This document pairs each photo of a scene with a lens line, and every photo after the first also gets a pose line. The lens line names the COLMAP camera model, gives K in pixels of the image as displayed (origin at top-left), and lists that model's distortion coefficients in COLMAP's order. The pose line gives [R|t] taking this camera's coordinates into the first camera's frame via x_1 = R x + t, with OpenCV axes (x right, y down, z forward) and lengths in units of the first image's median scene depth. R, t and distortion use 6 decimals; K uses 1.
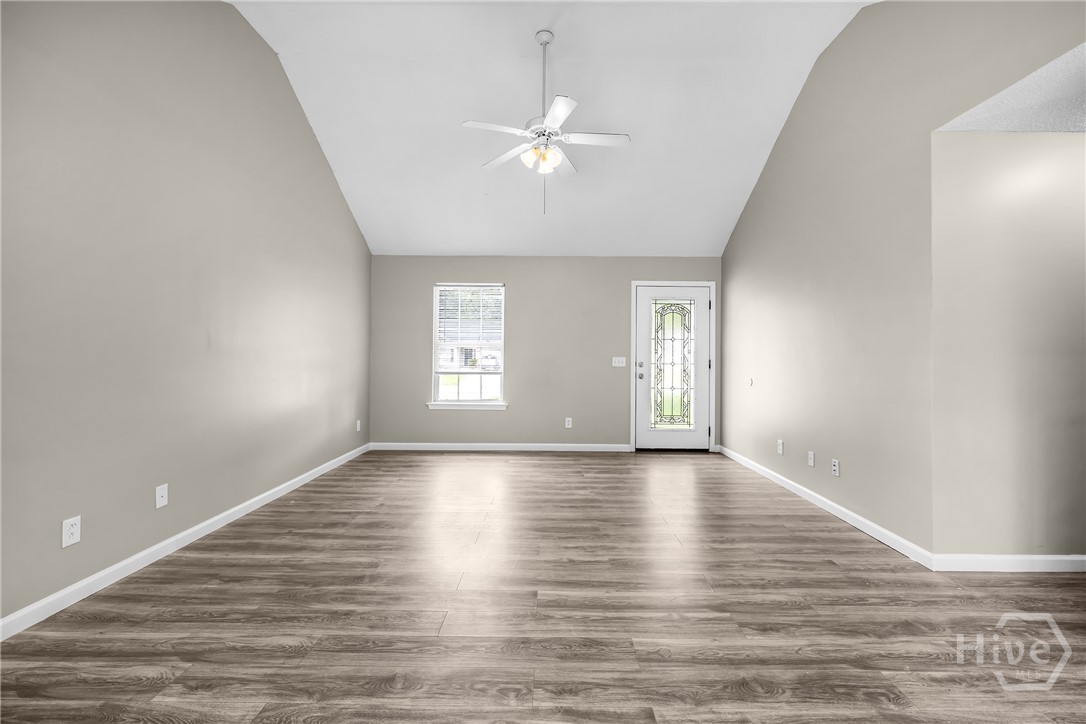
lens RADIAL K [[455.4, 0, 542.5], [0, 455.4, 354.6], [0, 0, 1]] dist [-0.004038, 0.000524]
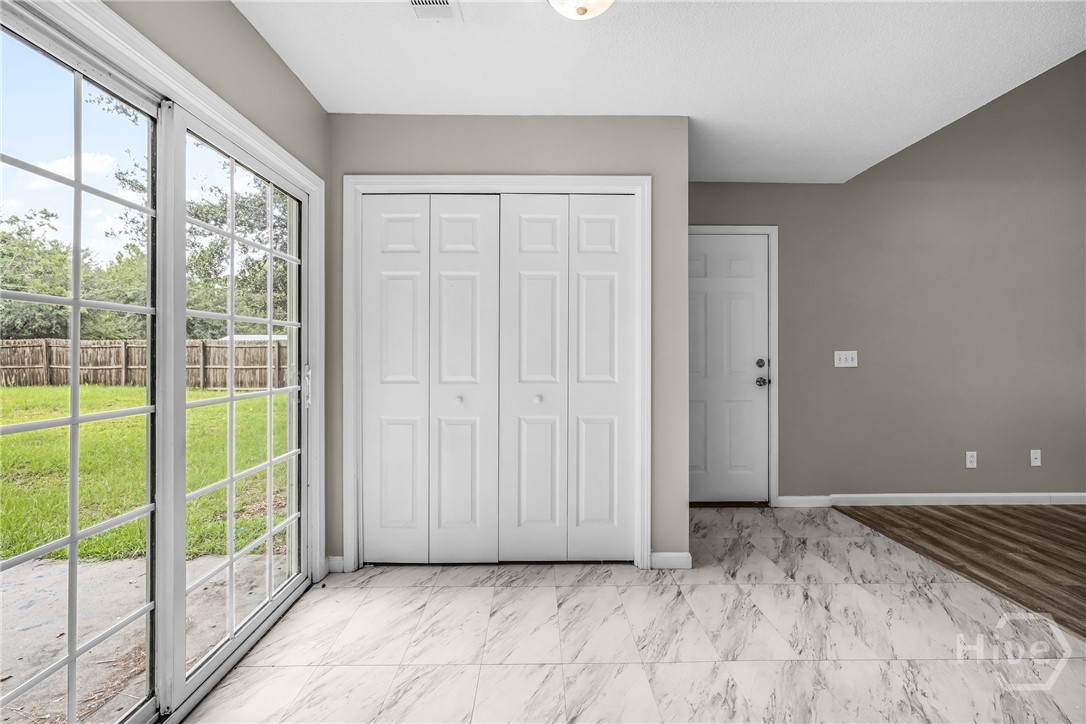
lens RADIAL K [[501.0, 0, 546.1], [0, 501.0, 353.6], [0, 0, 1]] dist [0.002579, 0.000213]
pose [[0.027761, -0.010358, -0.999561, 0.742425], [0.004493, 0.999938, -0.010237, 0.017097], [0.999604, -0.004207, 0.027806, -0.590612]]
